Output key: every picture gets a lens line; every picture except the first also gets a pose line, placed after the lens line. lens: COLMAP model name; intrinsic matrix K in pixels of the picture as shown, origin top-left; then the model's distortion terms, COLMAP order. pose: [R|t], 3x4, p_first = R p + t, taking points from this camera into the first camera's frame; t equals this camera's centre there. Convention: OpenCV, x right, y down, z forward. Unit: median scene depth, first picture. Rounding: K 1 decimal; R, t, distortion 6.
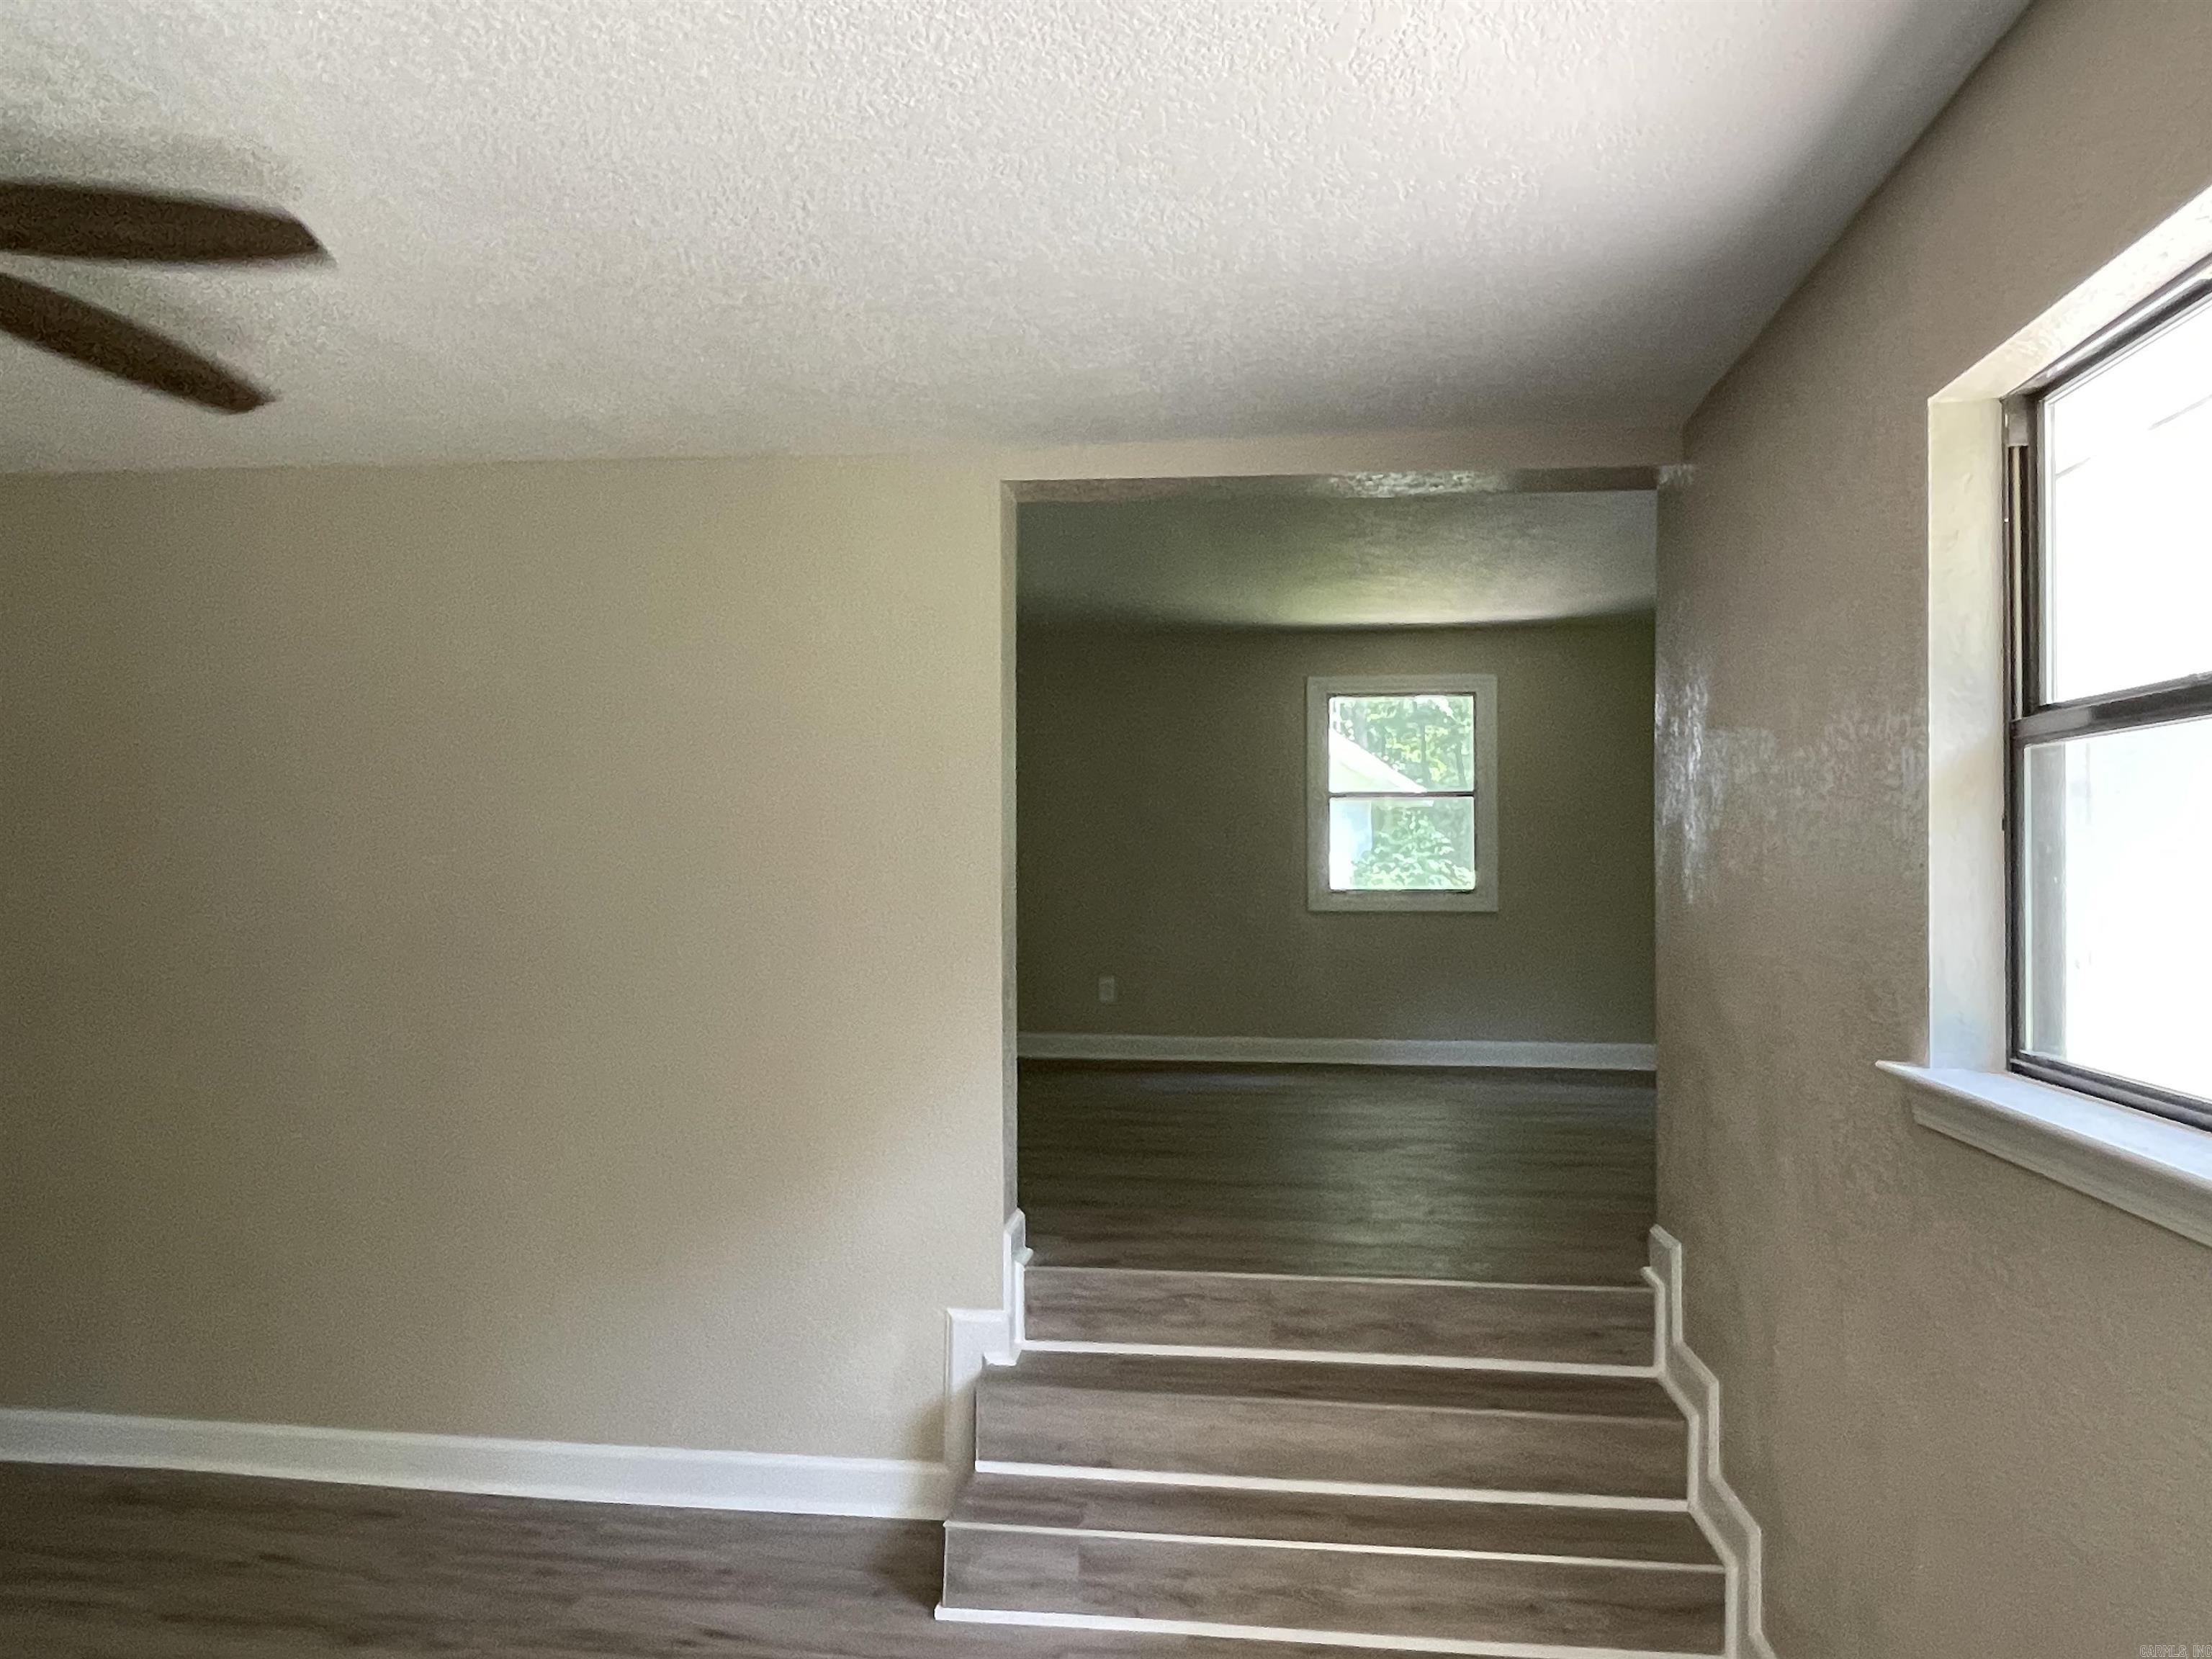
lens RADIAL K [[1572.5, 0, 1109.2], [0, 1572.5, 829.4], [0, 0, 1]] dist [0.004981, -0.021717]
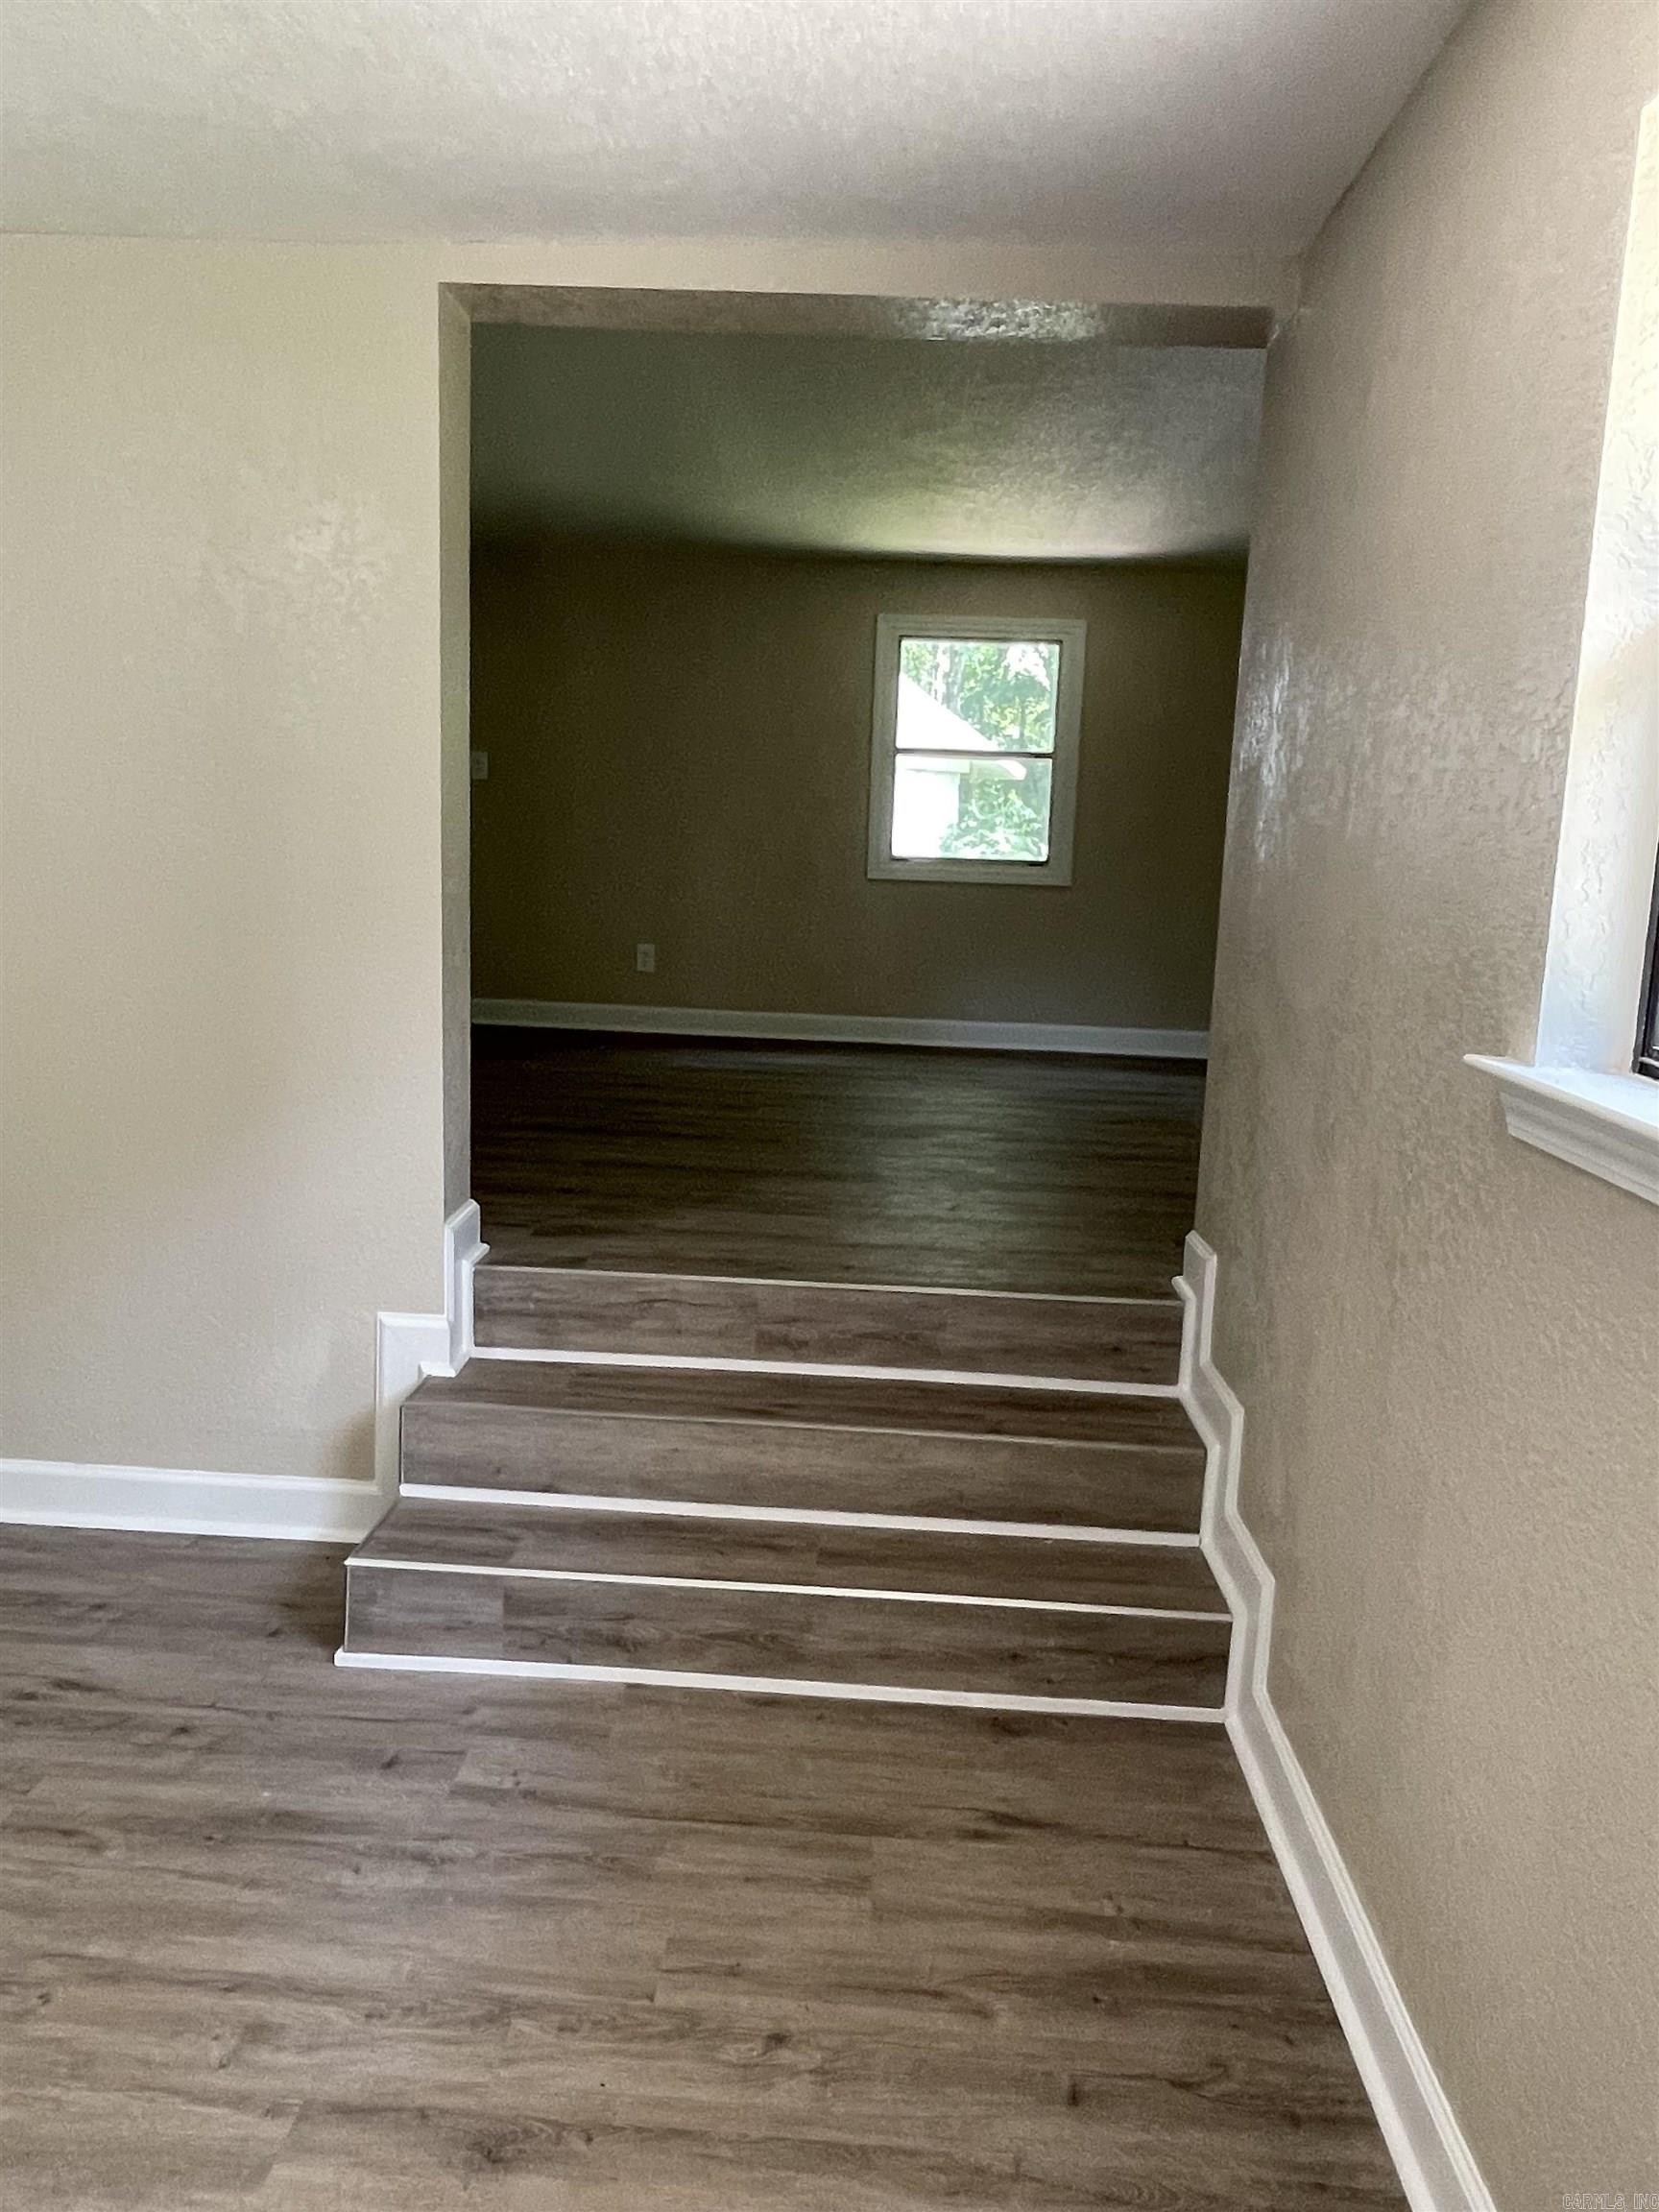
lens RADIAL K [[1572.5, 0, 826.2], [0, 1572.5, 1095.5], [0, 0, 1]] dist [0.004981, -0.021717]
pose [[0.996692, 0.023316, 0.077850, 0.072748], [-0.037101, 0.982850, 0.180635, 0.024664], [-0.072304, -0.182926, 0.980464, 0.164667]]
